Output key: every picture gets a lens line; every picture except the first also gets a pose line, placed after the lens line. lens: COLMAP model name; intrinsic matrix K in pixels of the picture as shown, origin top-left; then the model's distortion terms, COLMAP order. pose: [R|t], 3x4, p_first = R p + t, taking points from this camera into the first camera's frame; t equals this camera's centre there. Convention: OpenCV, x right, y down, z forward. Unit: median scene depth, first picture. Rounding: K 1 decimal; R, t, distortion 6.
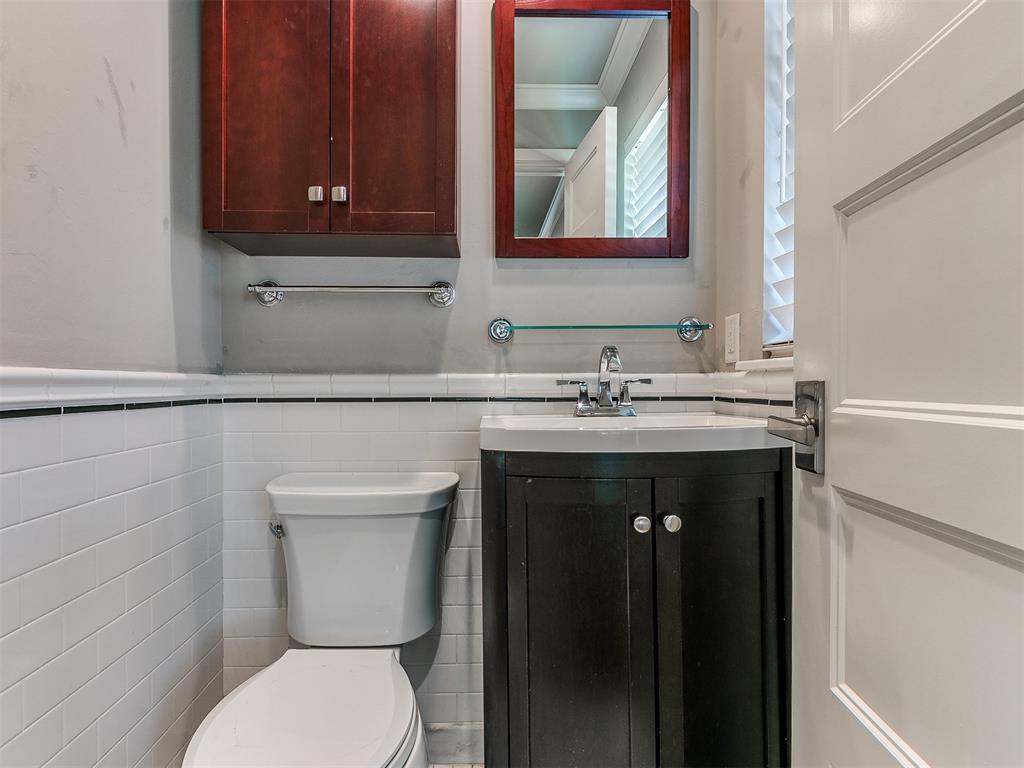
lens RADIAL K [[540.1, 0, 505.9], [0, 540.1, 383.5], [0, 0, 1]] dist [0.010128, -0.002667]
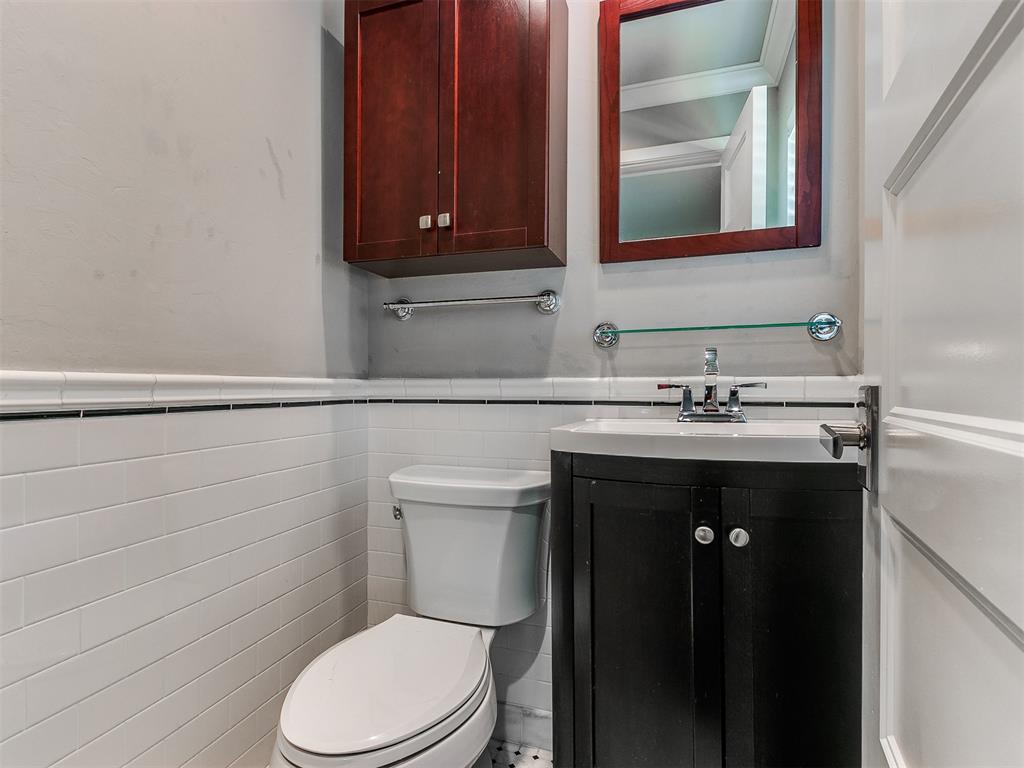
lens RADIAL K [[540.1, 0, 508.3], [0, 540.1, 383.3], [0, 0, 1]] dist [0.010128, -0.002667]
pose [[0.938257, -0.000502, -0.345939, 0.191488], [-0.001457, 0.999984, -0.005403, -0.001706], [0.345936, 0.005574, 0.938242, -0.014511]]
